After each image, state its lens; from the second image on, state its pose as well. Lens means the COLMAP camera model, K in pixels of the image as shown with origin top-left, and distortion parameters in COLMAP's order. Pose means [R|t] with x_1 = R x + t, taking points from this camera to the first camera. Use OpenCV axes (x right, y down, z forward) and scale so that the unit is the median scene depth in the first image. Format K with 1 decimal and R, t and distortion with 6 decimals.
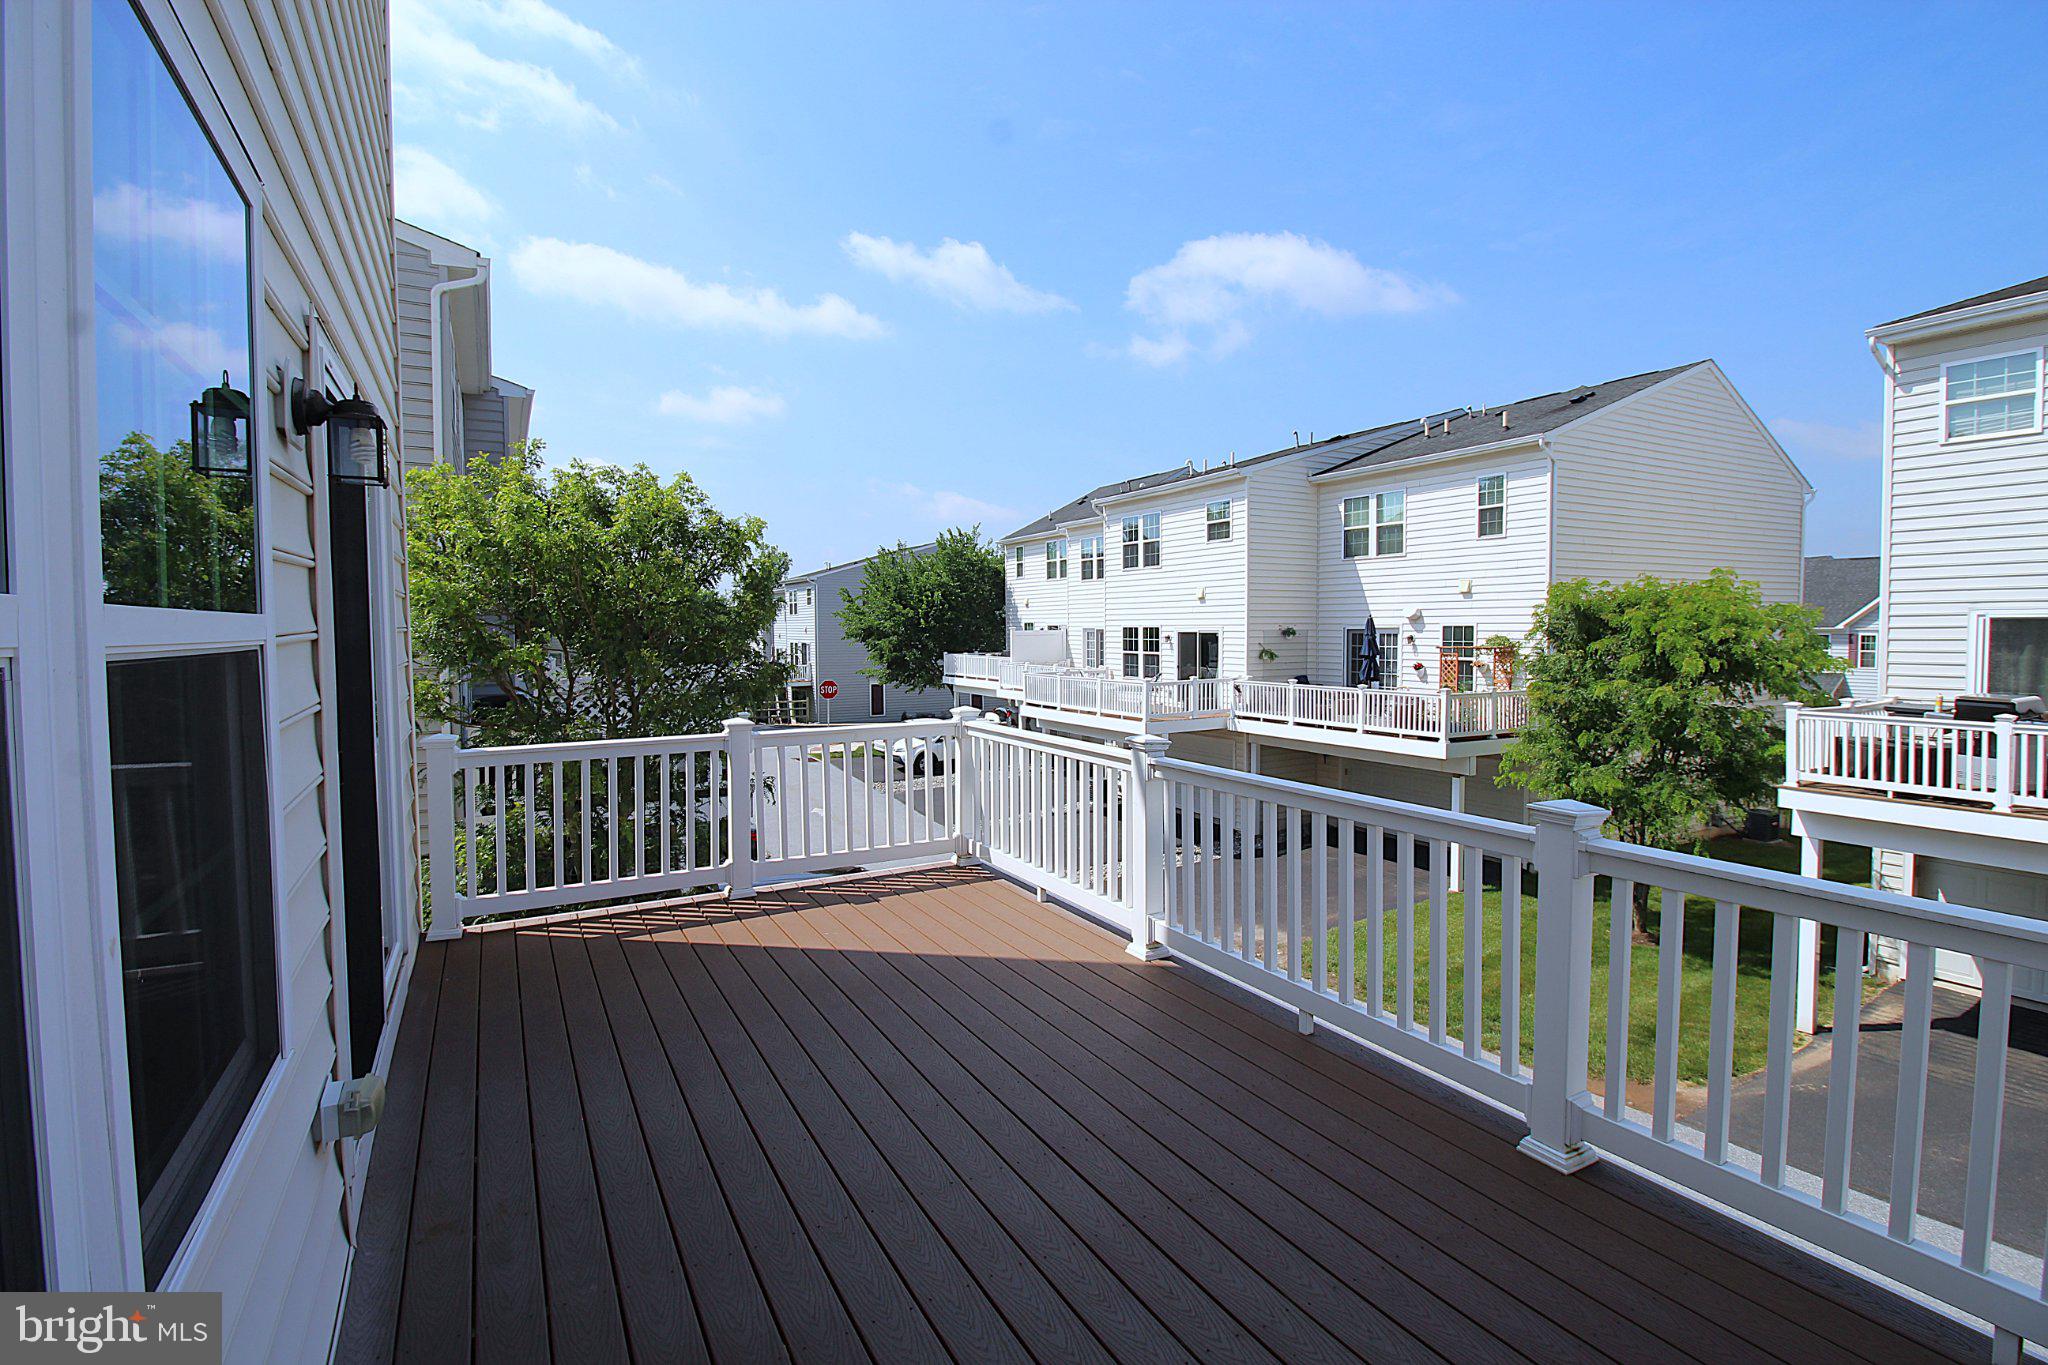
lens RADIAL K [[939.6, 0, 1038.3], [0, 939.6, 669.0], [0, 0, 1]] dist [0.007716, -0.018327]
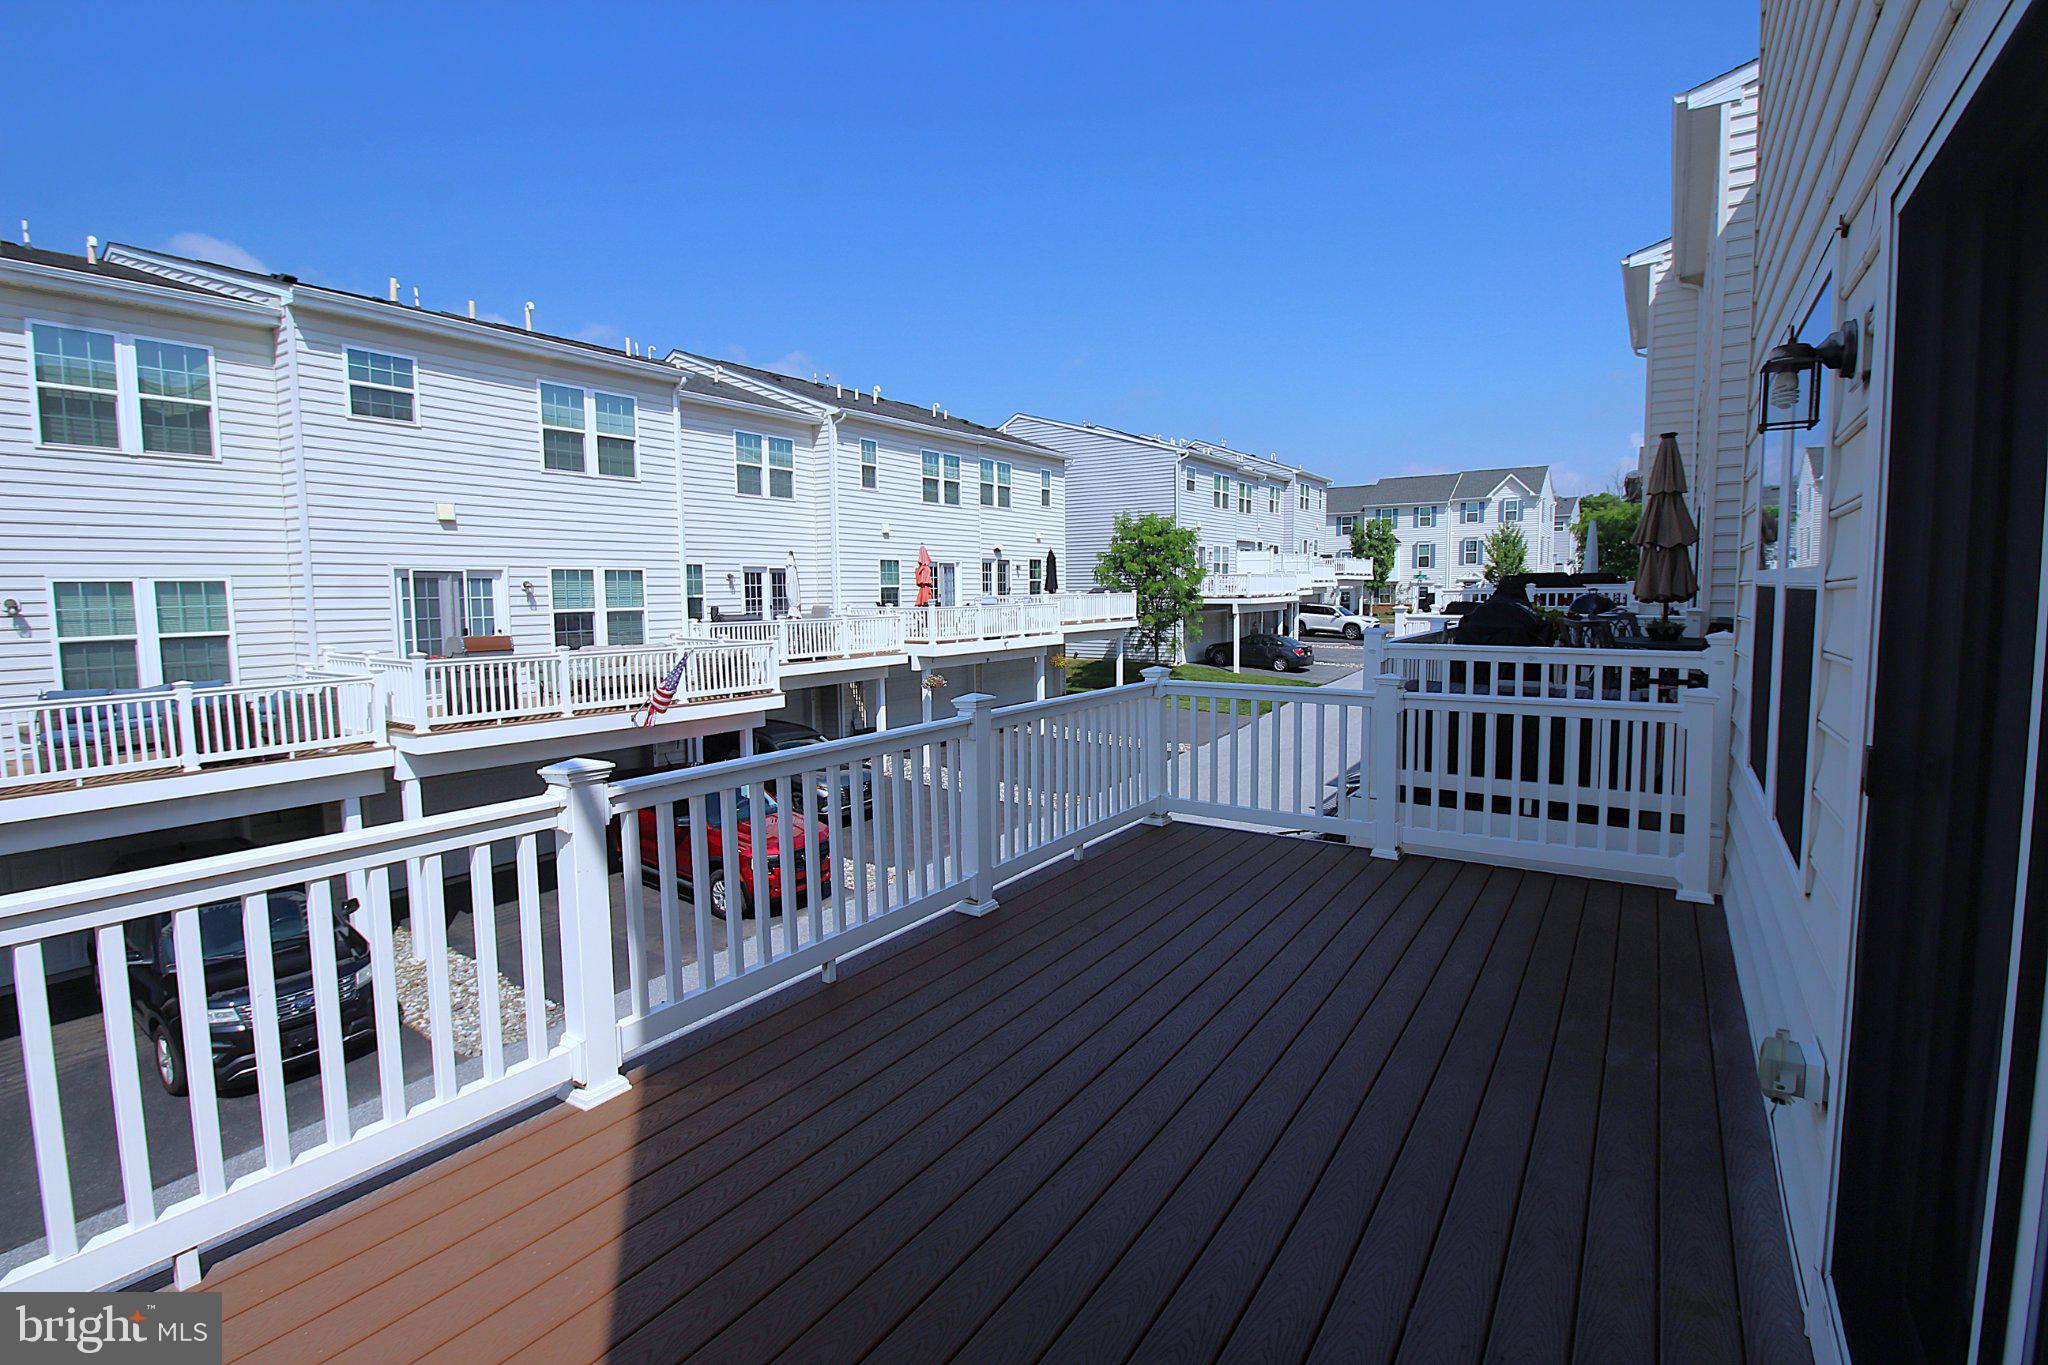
lens RADIAL K [[939.6, 0, 1038.3], [0, 939.6, 669.0], [0, 0, 1]] dist [0.007716, -0.018327]
pose [[-0.409141, -0.073049, 0.909542, -0.568443], [0.066342, 0.991771, 0.109496, -0.026332], [-0.910056, 0.105140, -0.400928, 0.976864]]
